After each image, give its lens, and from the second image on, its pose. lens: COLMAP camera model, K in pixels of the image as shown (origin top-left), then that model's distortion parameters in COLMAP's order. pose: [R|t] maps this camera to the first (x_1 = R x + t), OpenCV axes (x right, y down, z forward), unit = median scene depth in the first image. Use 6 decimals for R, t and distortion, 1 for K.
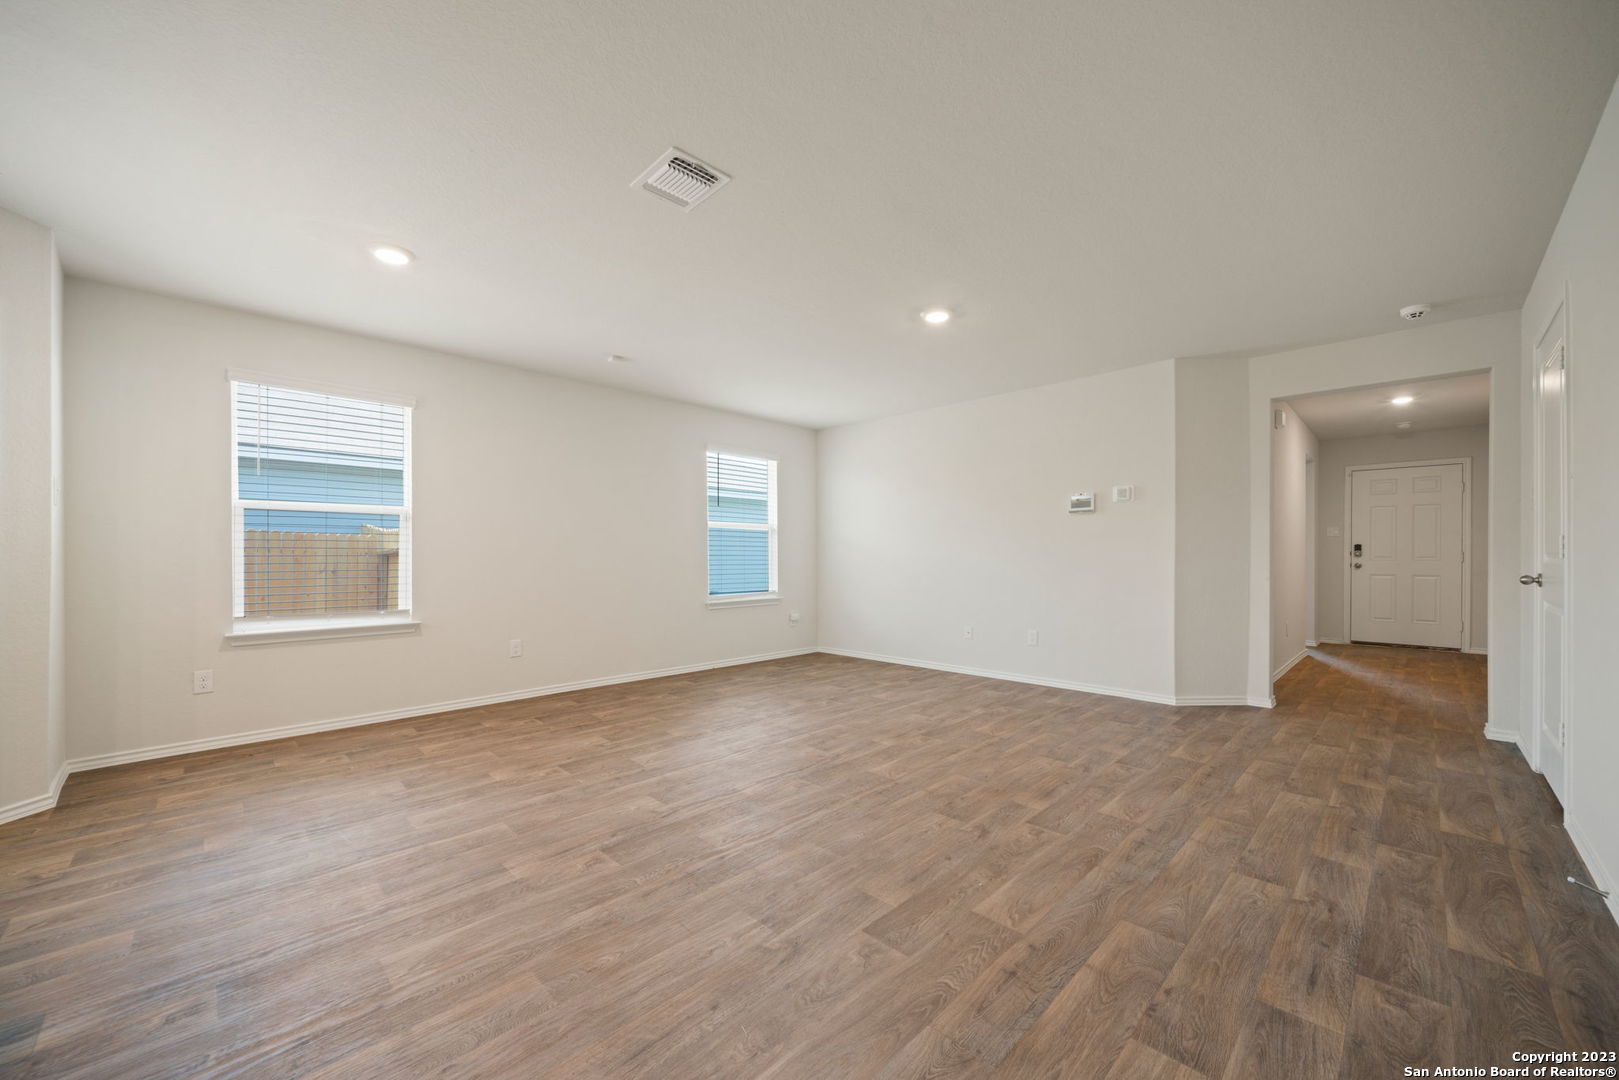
lens RADIAL K [[619.8, 0, 805.9], [0, 619.8, 556.2], [0, 0, 1]] dist [0.000448, 0.000057]
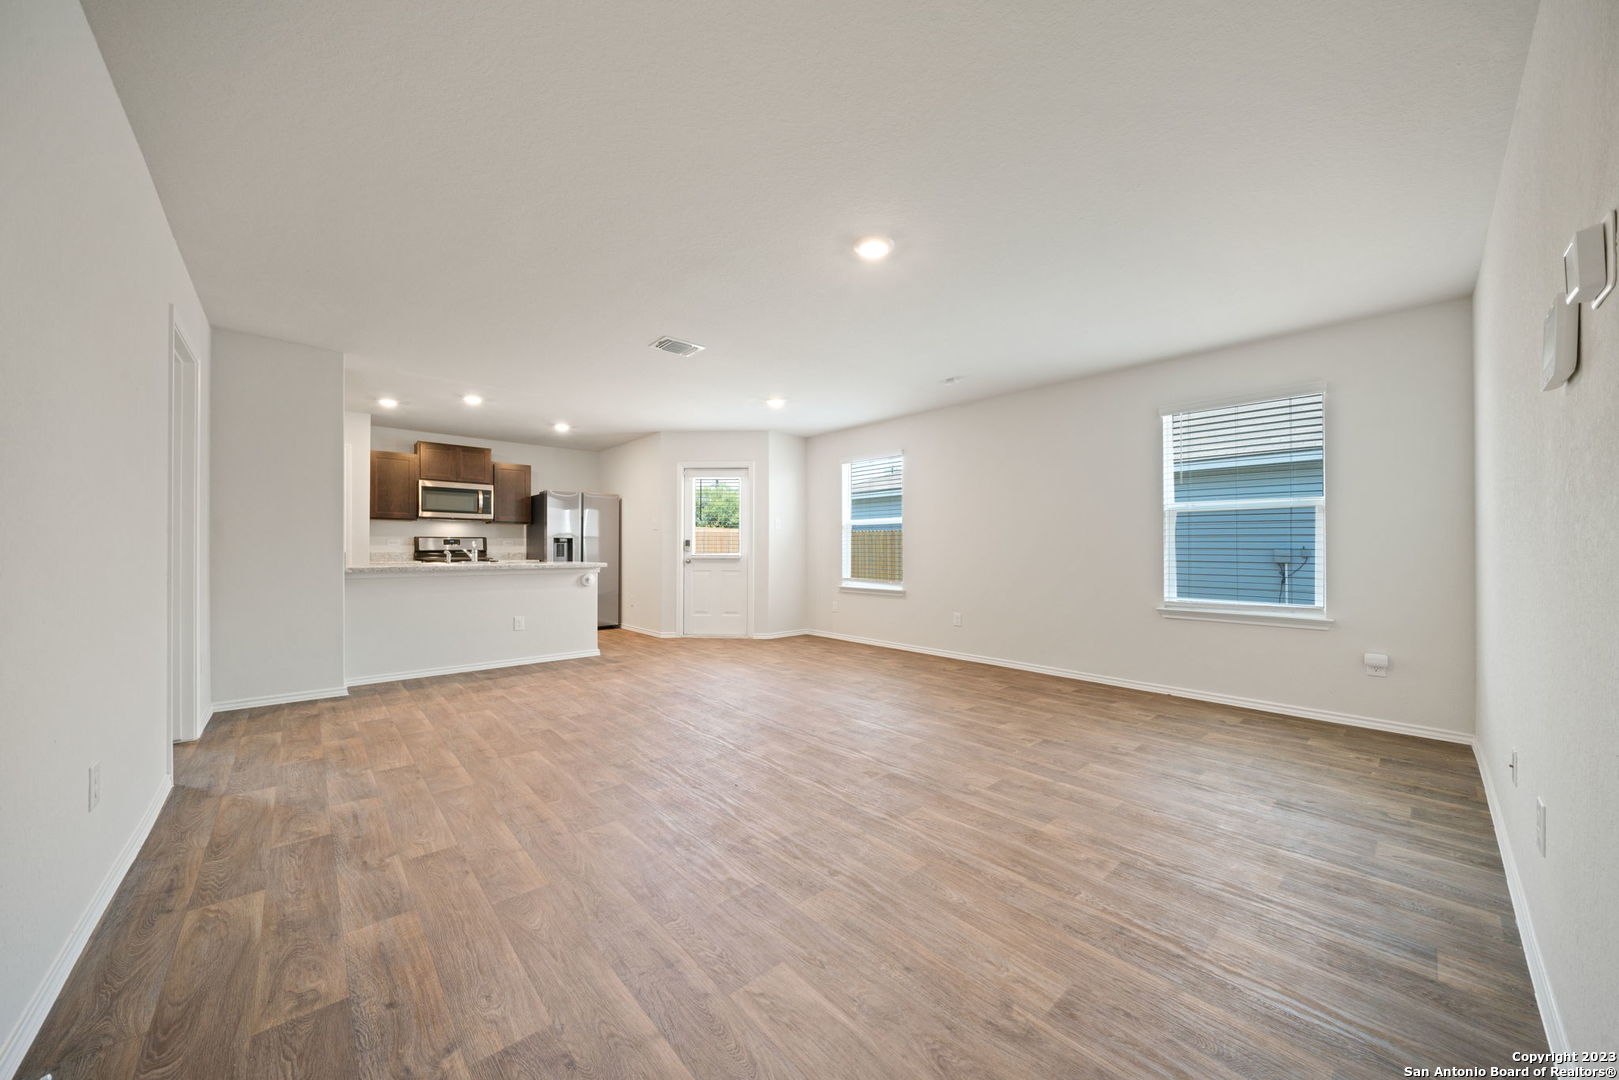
lens RADIAL K [[558.4, 0, 806.5], [0, 558.4, 516.6], [0, 0, 1]] dist [-0.007451, 0.000019]
pose [[-0.049762, -0.055868, -0.997197, 0.983529], [-0.002713, 0.998438, -0.055802, -0.001763], [0.998757, -0.000072, -0.049836, 0.986942]]
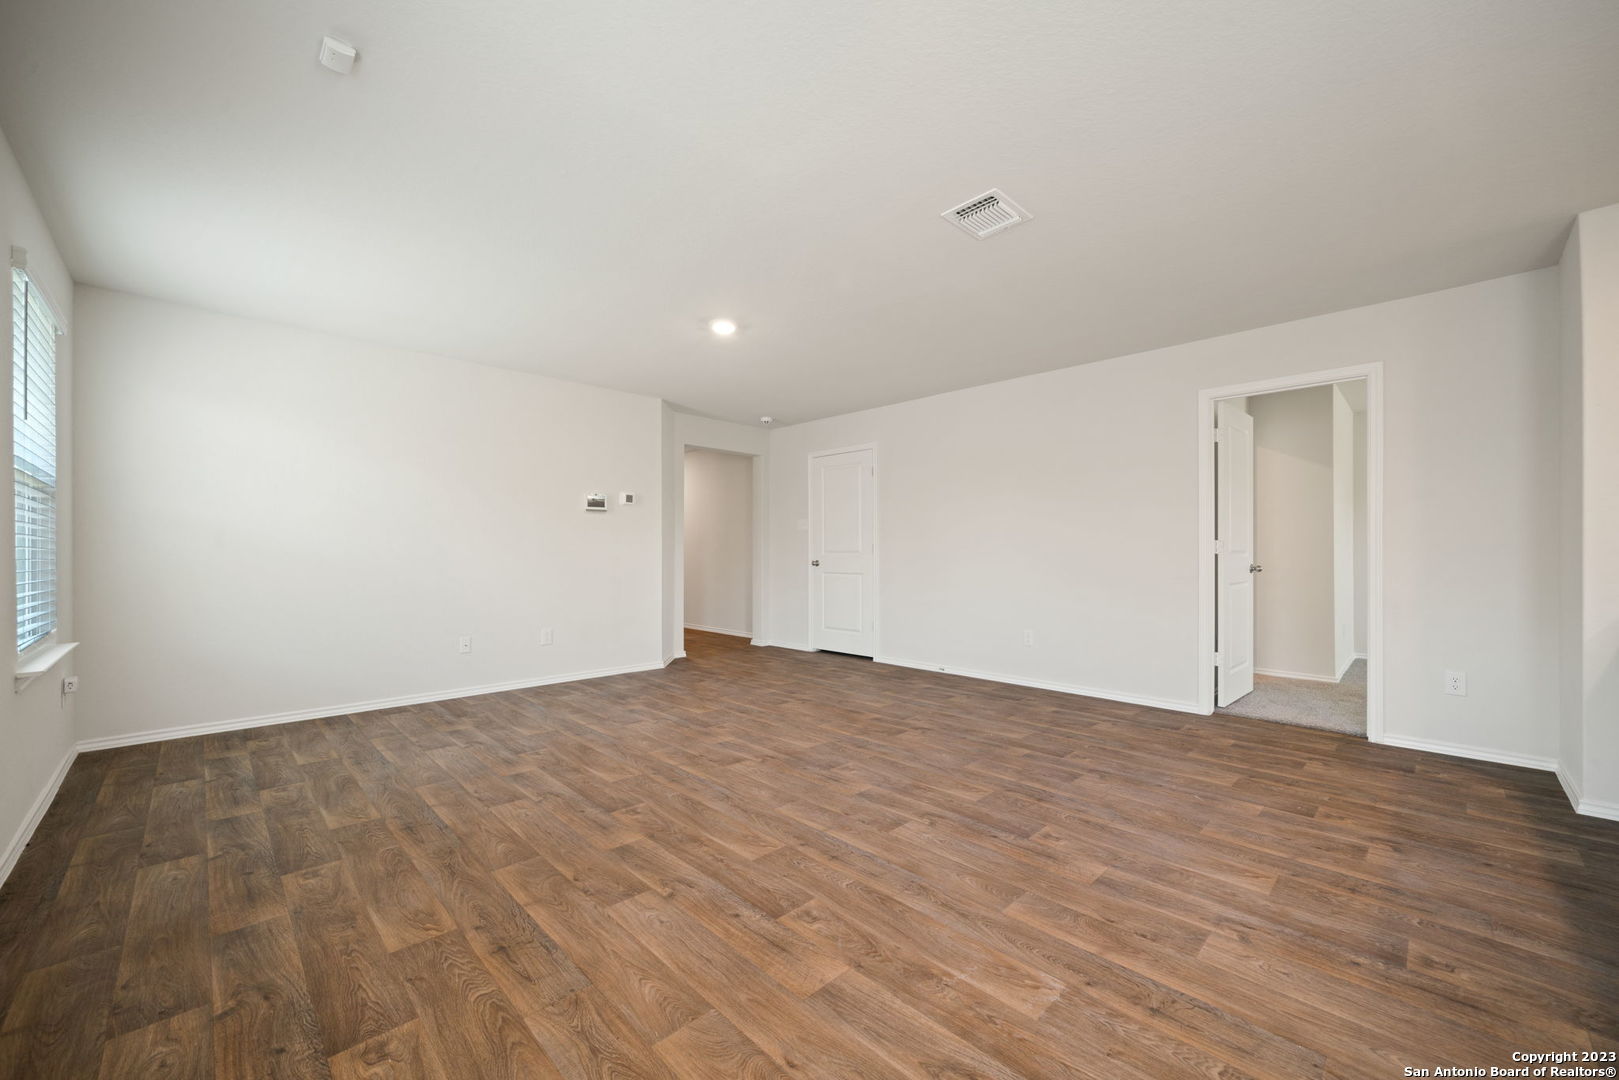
lens RADIAL K [[619.8, 0, 805.9], [0, 619.8, 556.2], [0, 0, 1]] dist [0.000448, 0.000057]
pose [[0.011835, -0.005547, 0.999915, -0.881473], [-0.001864, 0.999983, 0.005569, 0.000526], [-0.999928, -0.001930, 0.011824, 0.877919]]
